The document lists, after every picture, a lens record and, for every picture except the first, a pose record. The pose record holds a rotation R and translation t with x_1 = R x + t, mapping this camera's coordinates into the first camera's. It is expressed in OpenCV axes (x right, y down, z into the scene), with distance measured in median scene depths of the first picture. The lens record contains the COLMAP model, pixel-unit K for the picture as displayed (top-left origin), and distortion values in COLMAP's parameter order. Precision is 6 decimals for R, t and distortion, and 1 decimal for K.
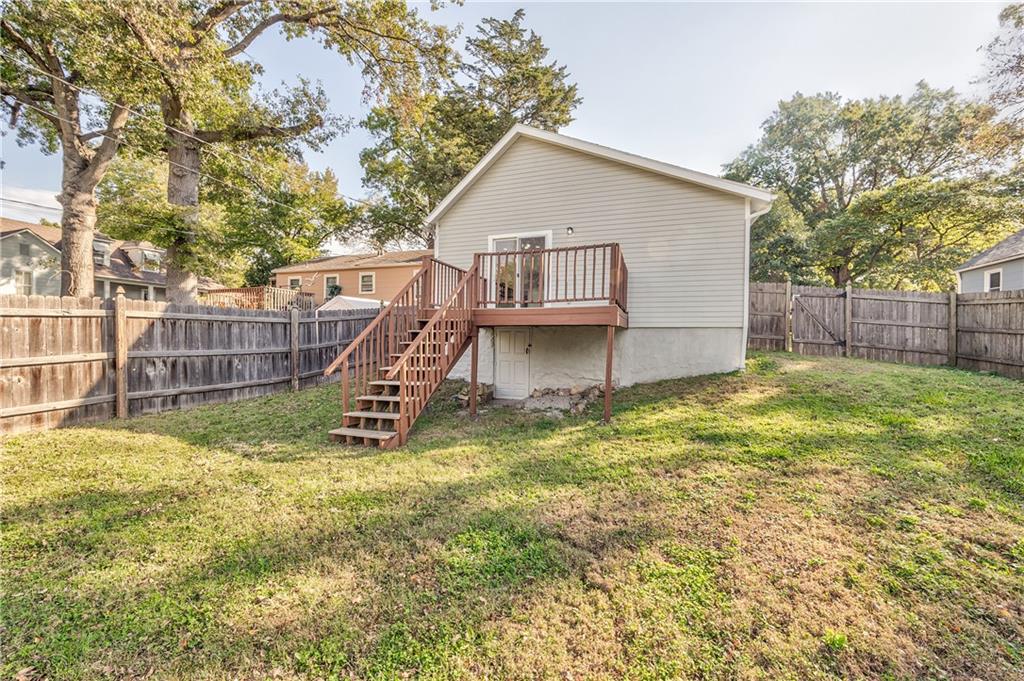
lens RADIAL K [[404.0, 0, 517.5], [0, 404.0, 343.9], [0, 0, 1]] dist [-0.001623, -0.000340]
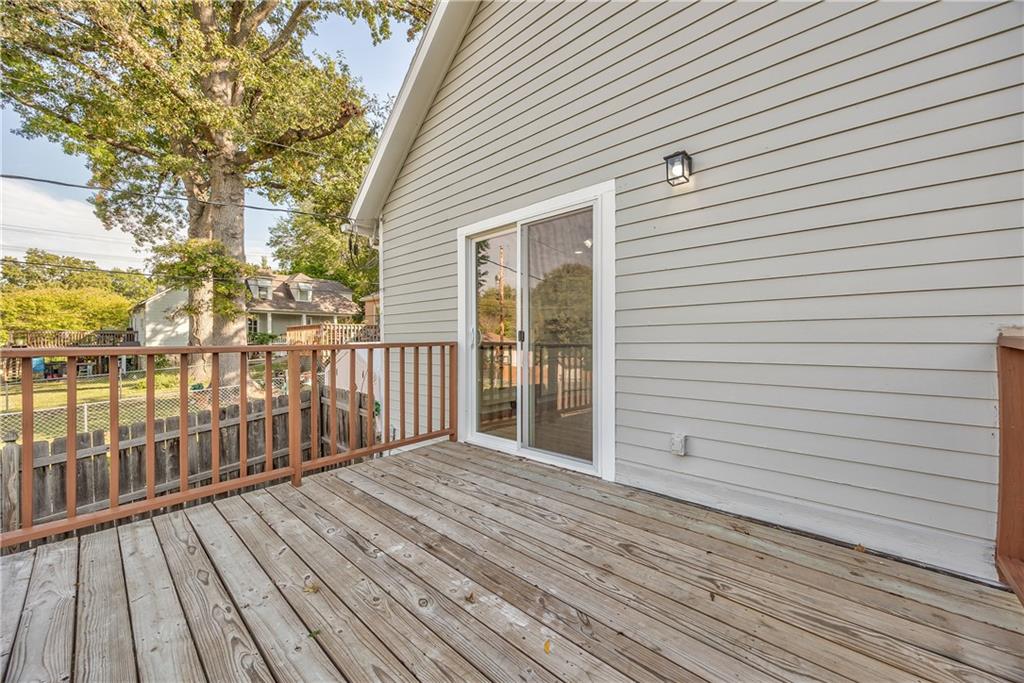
lens RADIAL K [[391.7, 0, 512.0], [0, 391.7, 341.5], [0, 0, 1]] dist [-0.007270, -0.000098]
pose [[0.912382, -0.008600, -0.409250, 0.124216], [0.007140, 0.999962, -0.005097, -0.160678], [0.409278, 0.001729, 0.912408, 0.690648]]
